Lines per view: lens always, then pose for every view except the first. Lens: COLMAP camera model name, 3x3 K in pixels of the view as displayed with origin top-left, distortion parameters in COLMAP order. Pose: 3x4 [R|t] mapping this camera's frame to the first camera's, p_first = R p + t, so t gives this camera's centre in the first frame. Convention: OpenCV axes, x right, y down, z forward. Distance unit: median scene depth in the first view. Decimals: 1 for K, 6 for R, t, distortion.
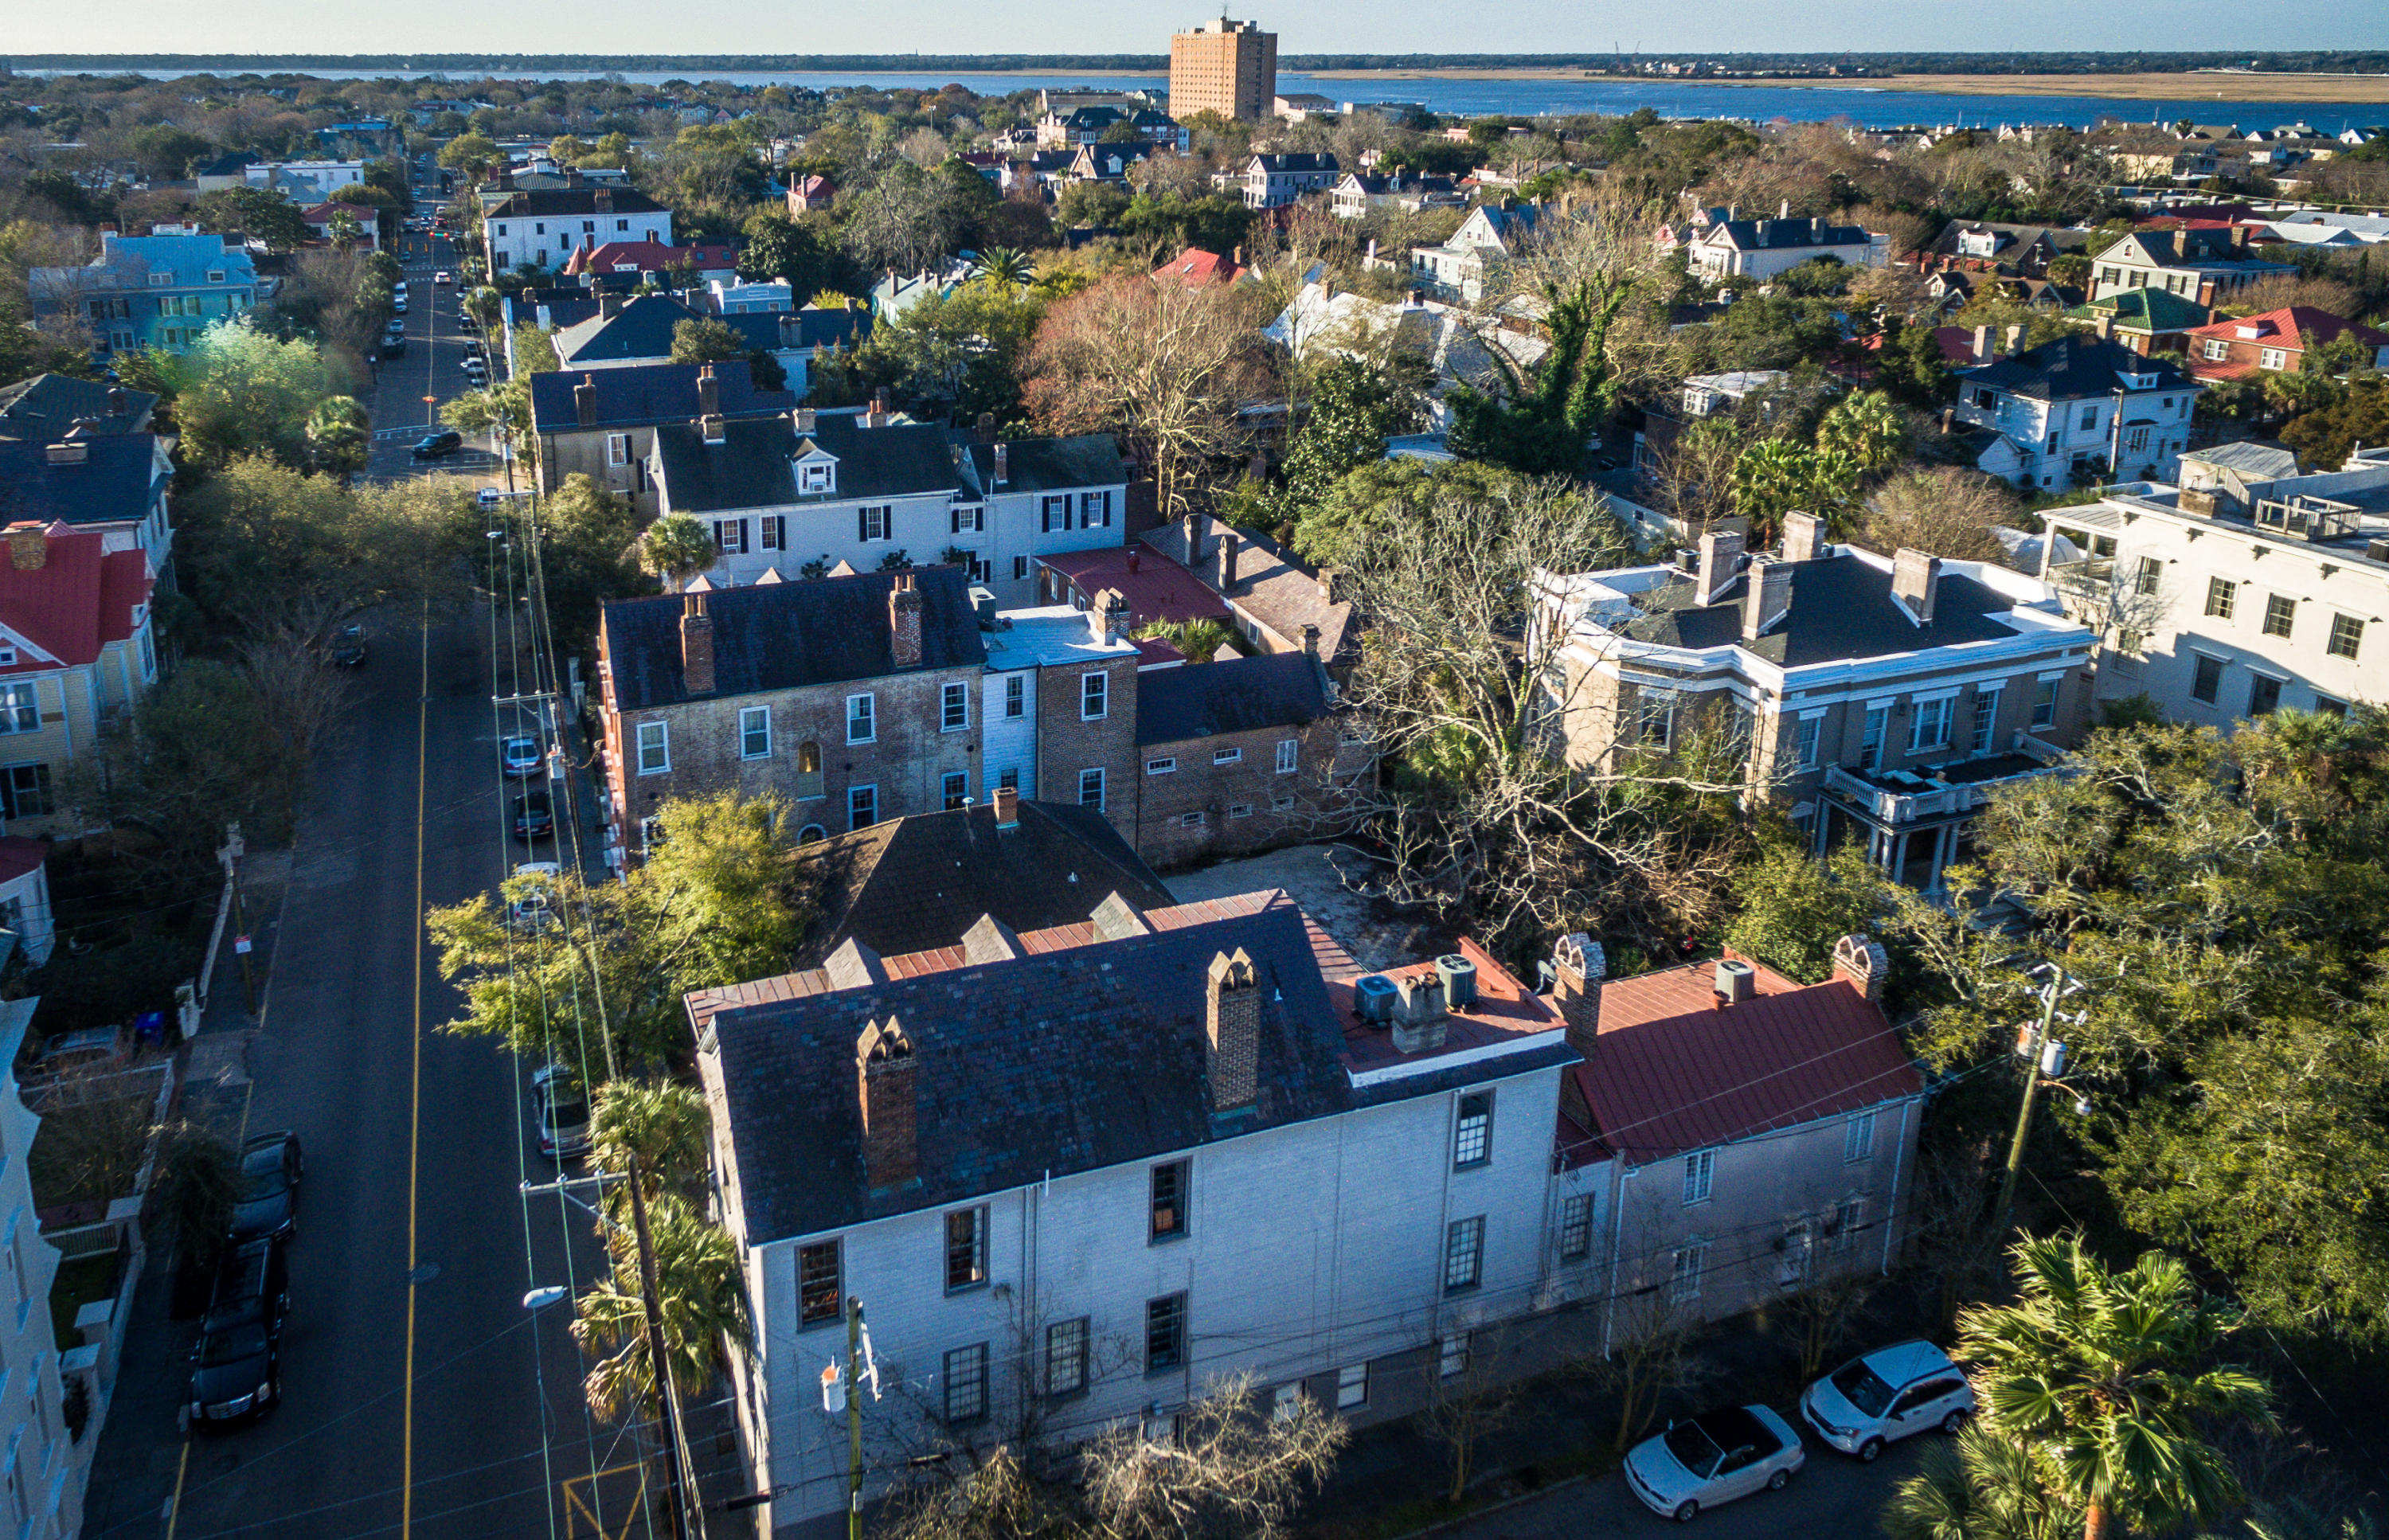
lens RADIAL K [[1645.5, 0, 1024.8], [0, 1645.5, 452.3], [0, 0, 1]] dist [0.004997, 0.000131]
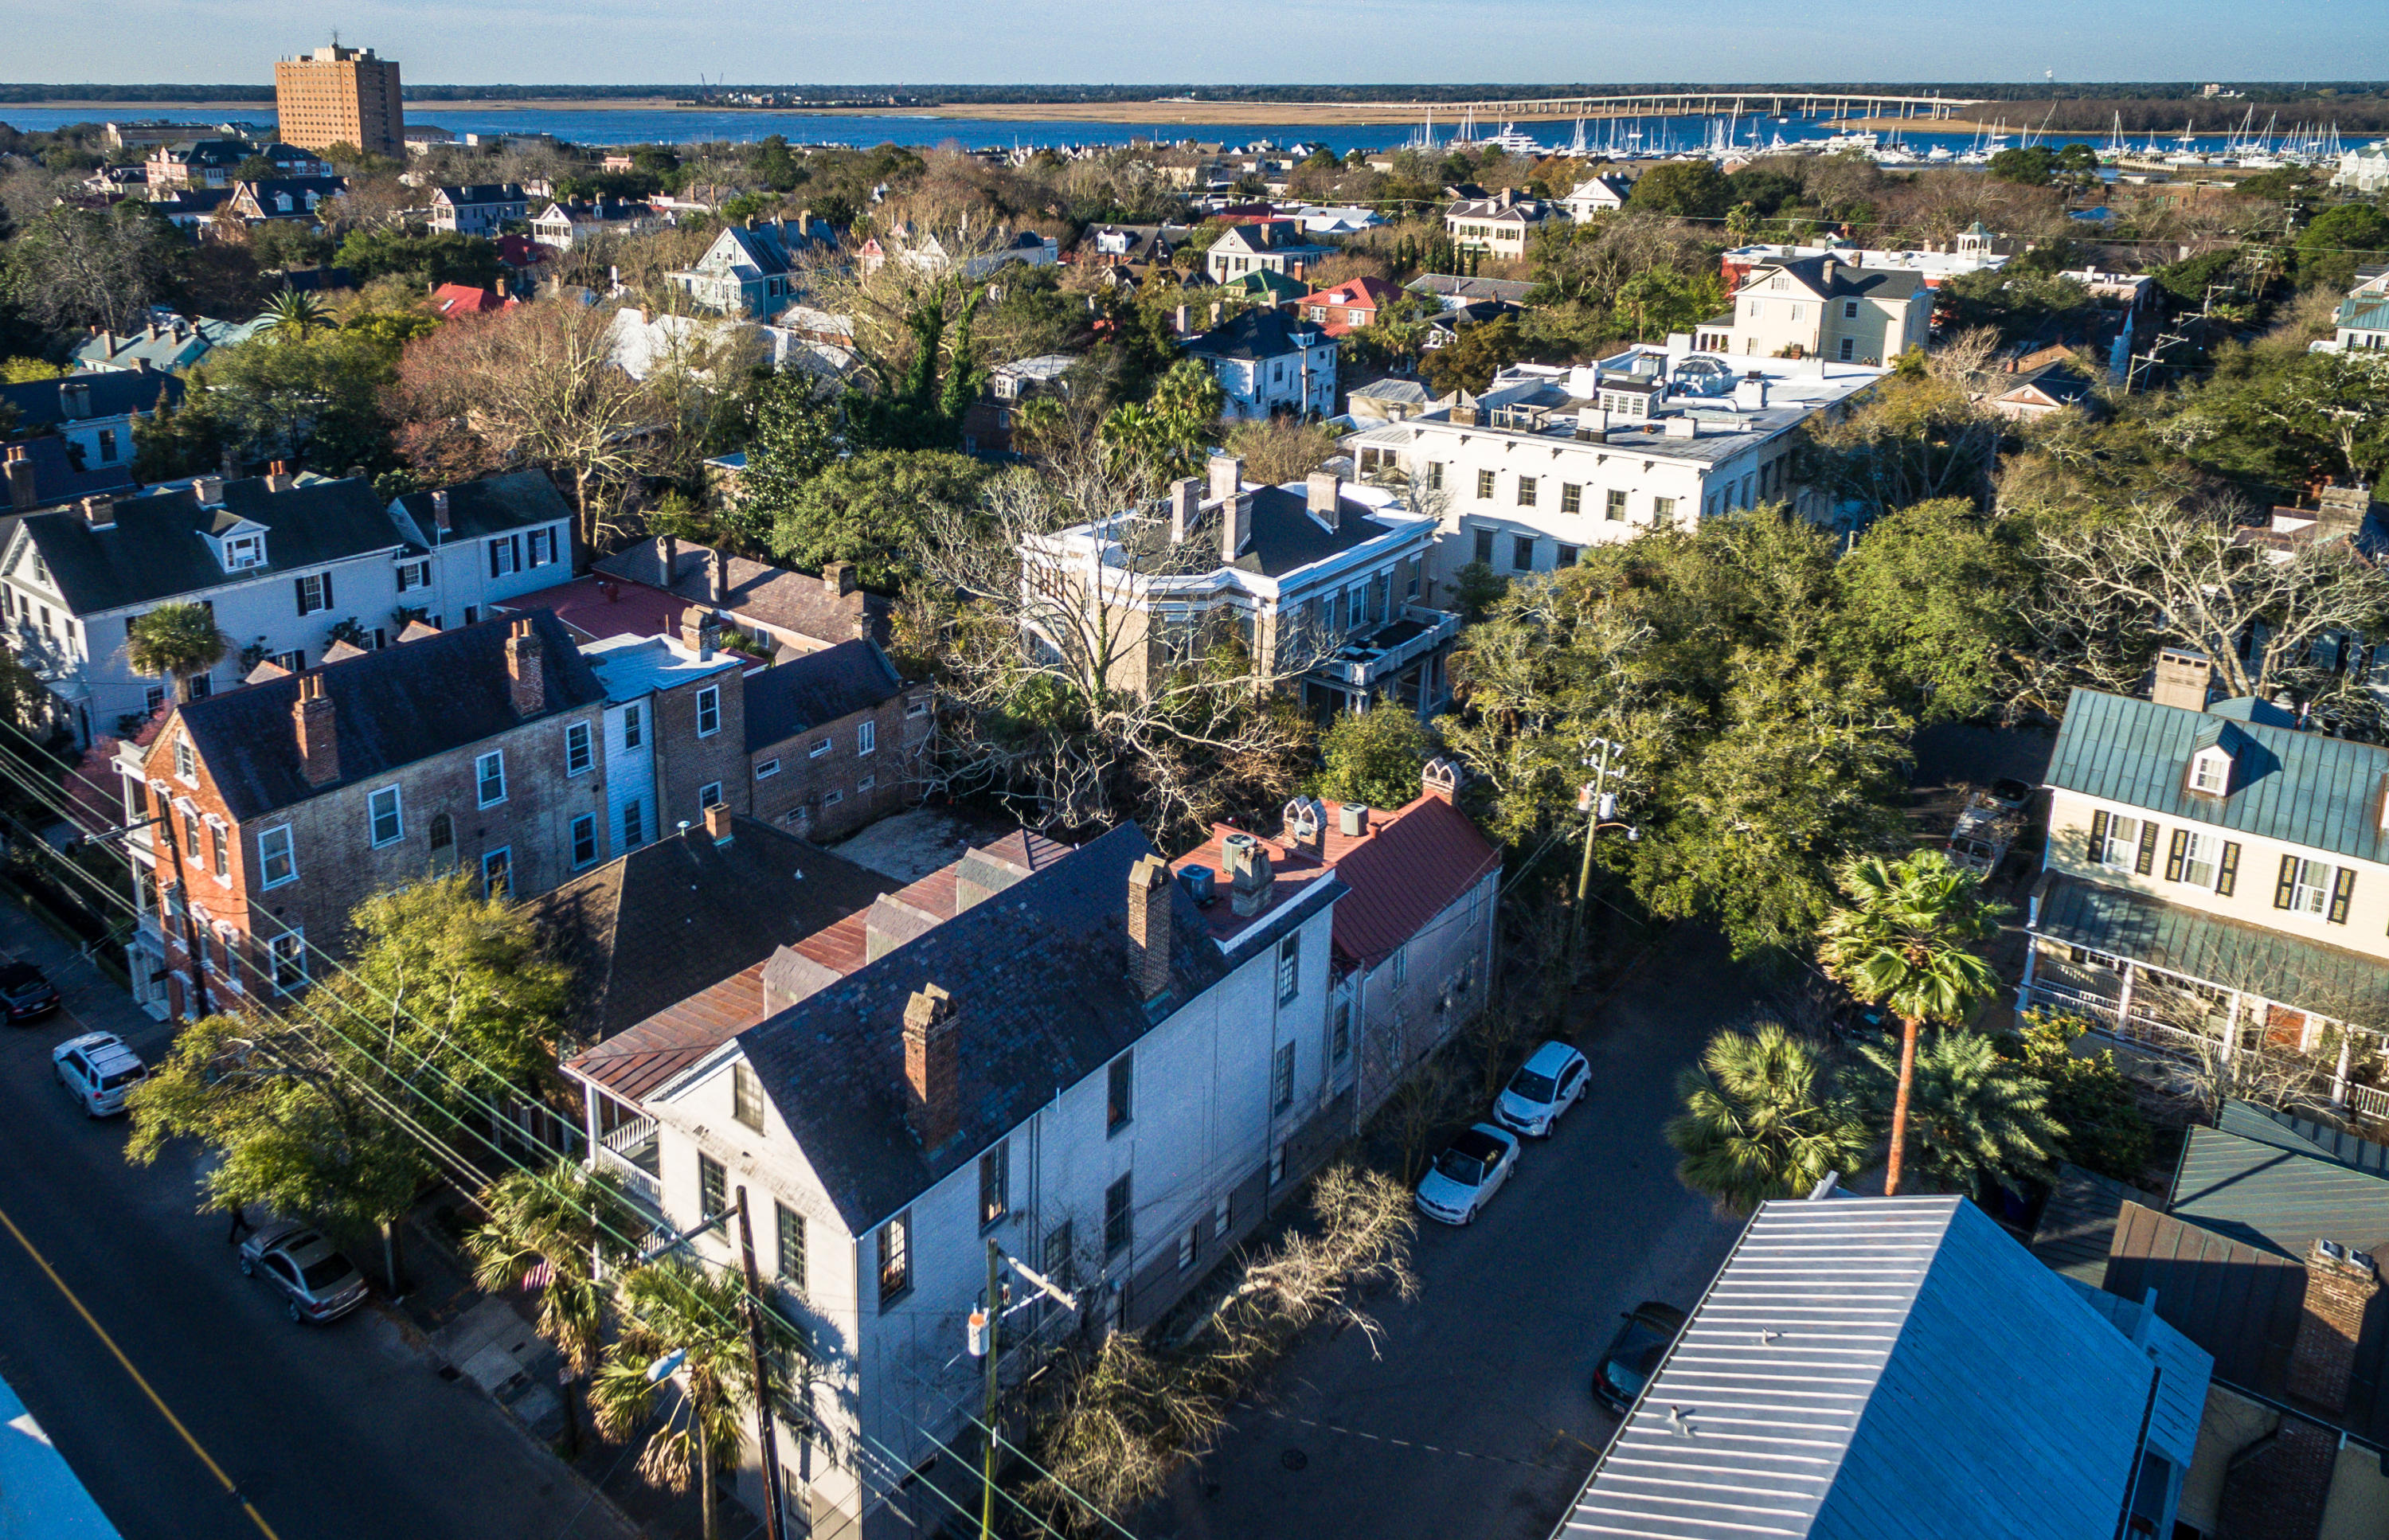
lens RADIAL K [[1641.8, 0, 1024.2], [0, 1641.8, 461.0], [0, 0, 1]] dist [0.005293, 0.001646]
pose [[0.862044, -0.112230, 0.494252, -0.228083], [0.118383, 0.992787, 0.018957, -0.000214], [-0.492814, 0.042169, 0.869112, 0.021591]]
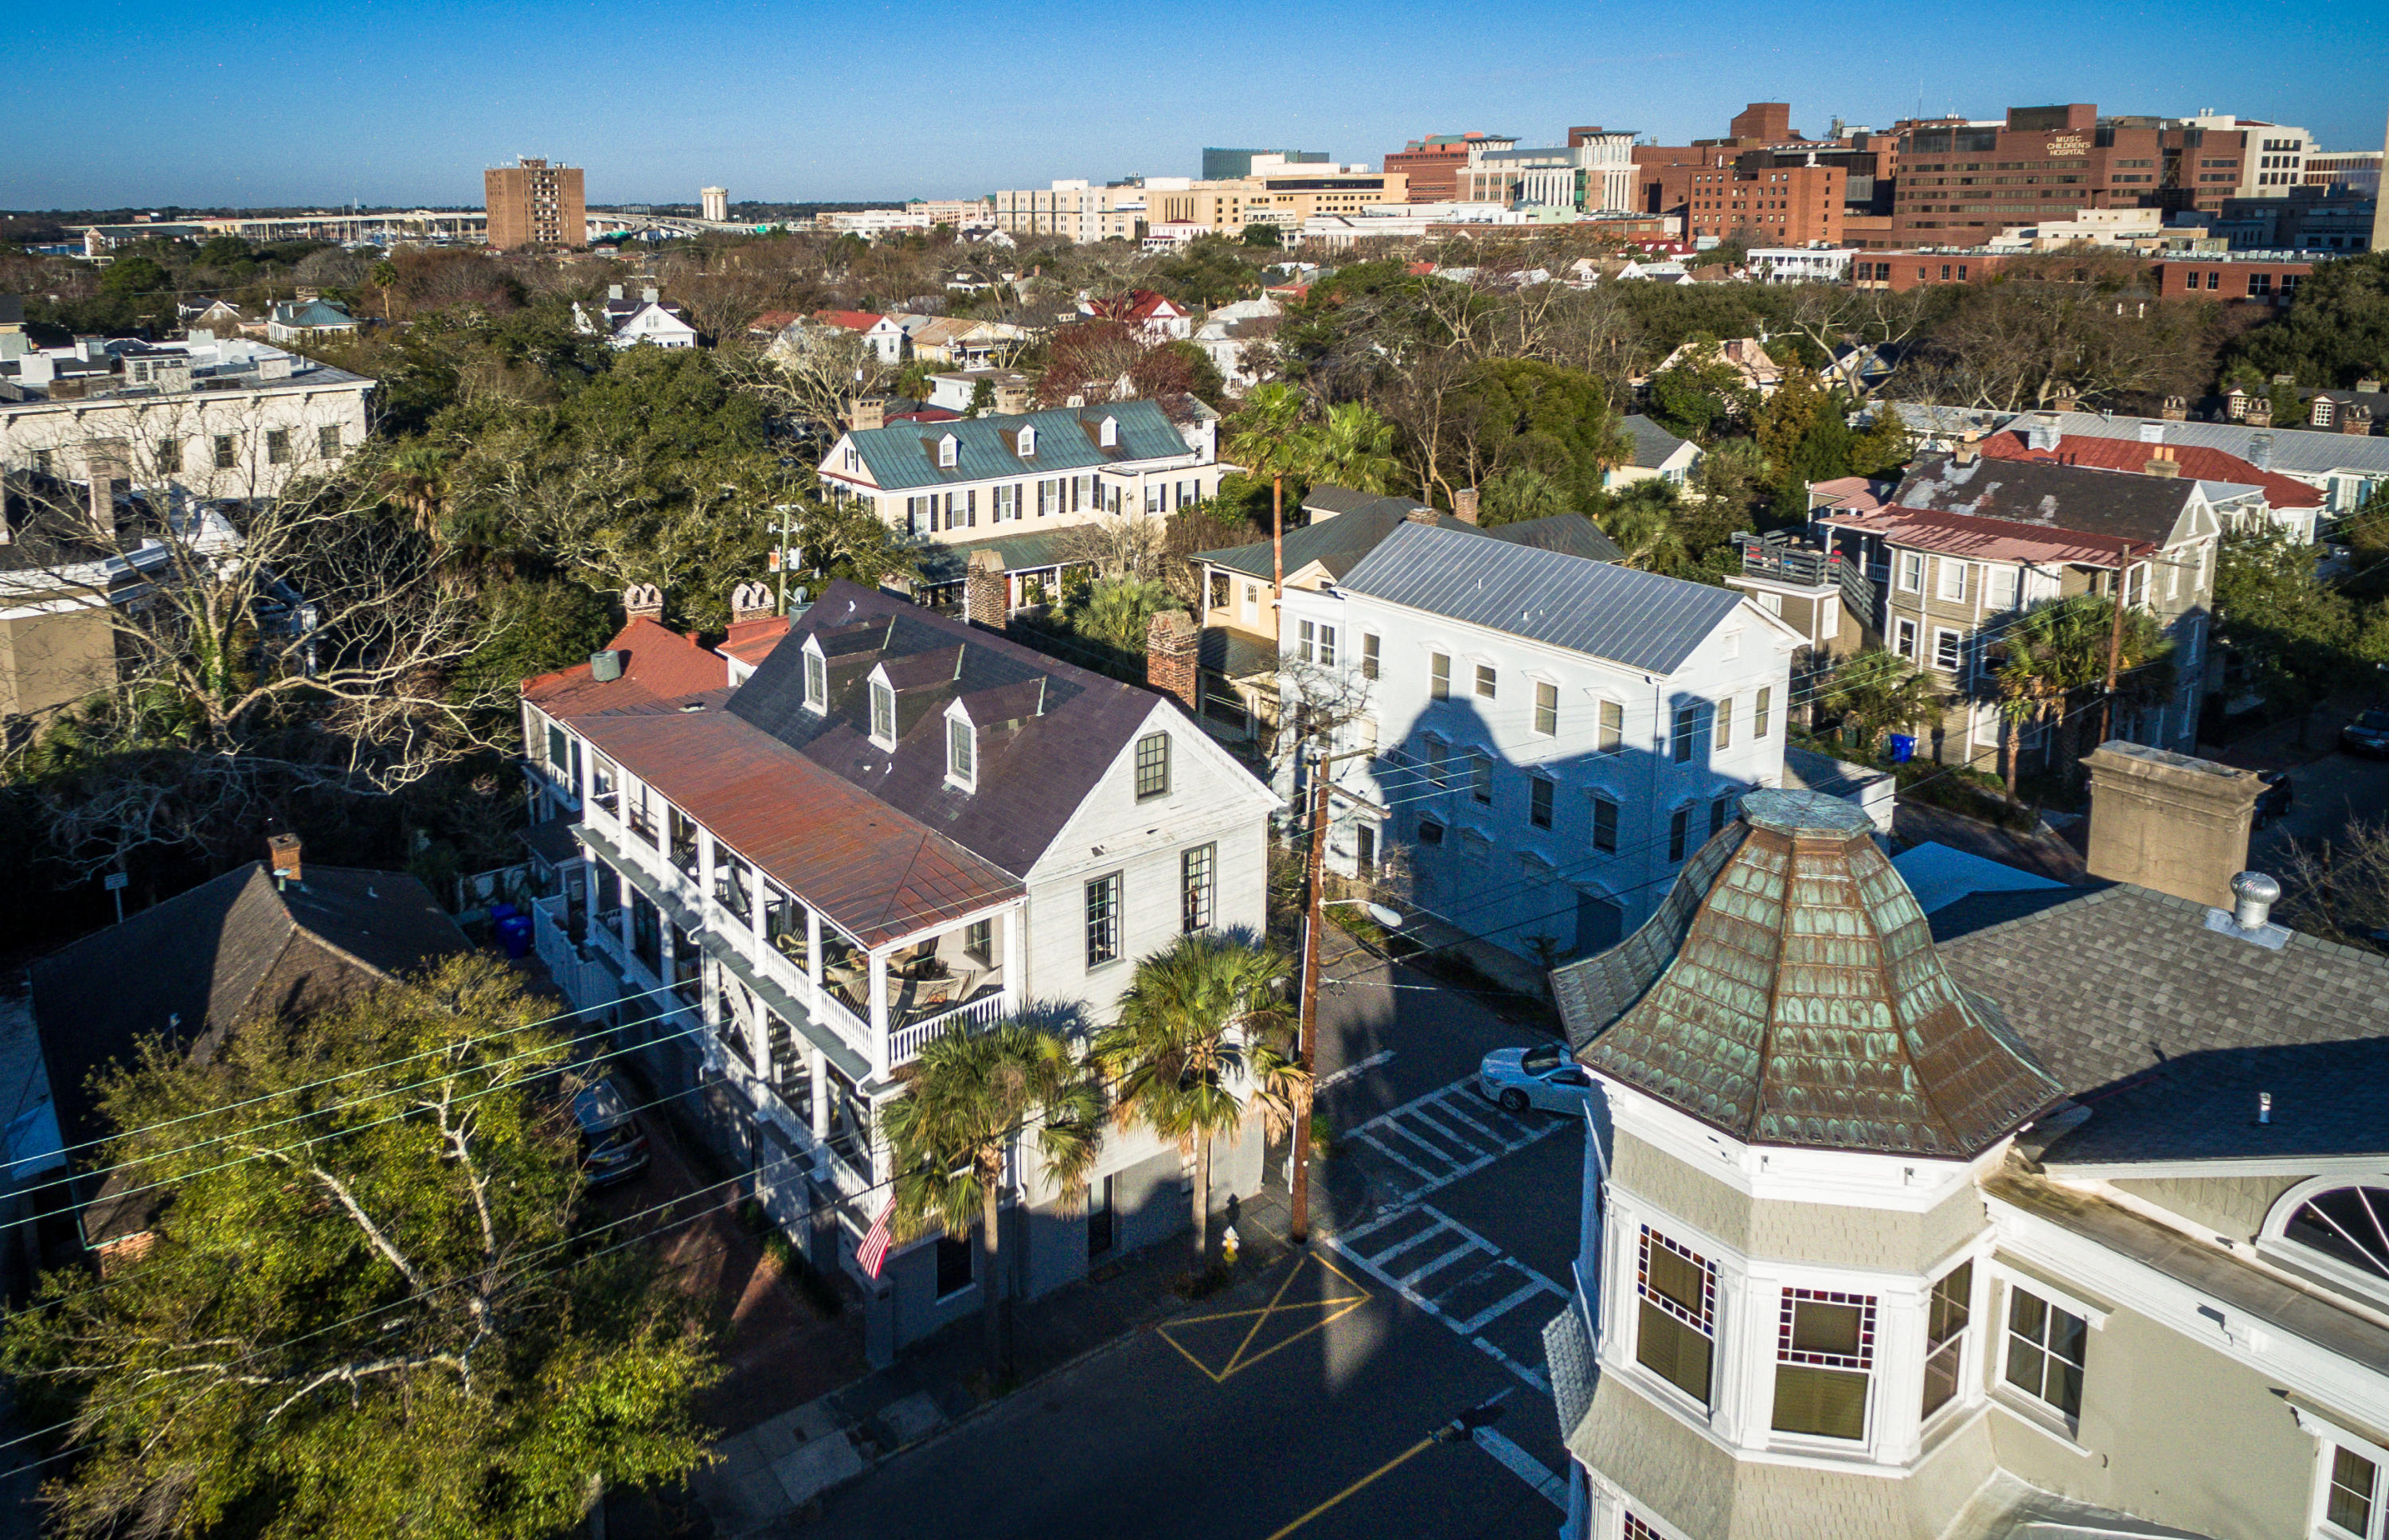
lens RADIAL K [[1645.5, 0, 1022.0], [0, 1645.5, 453.7], [0, 0, 1]] dist [0.004997, 0.000131]
pose [[-0.270474, -0.140881, 0.952363, -0.498994], [0.236995, 0.949049, 0.207698, -0.006456], [-0.933101, 0.281882, -0.223305, 0.586701]]
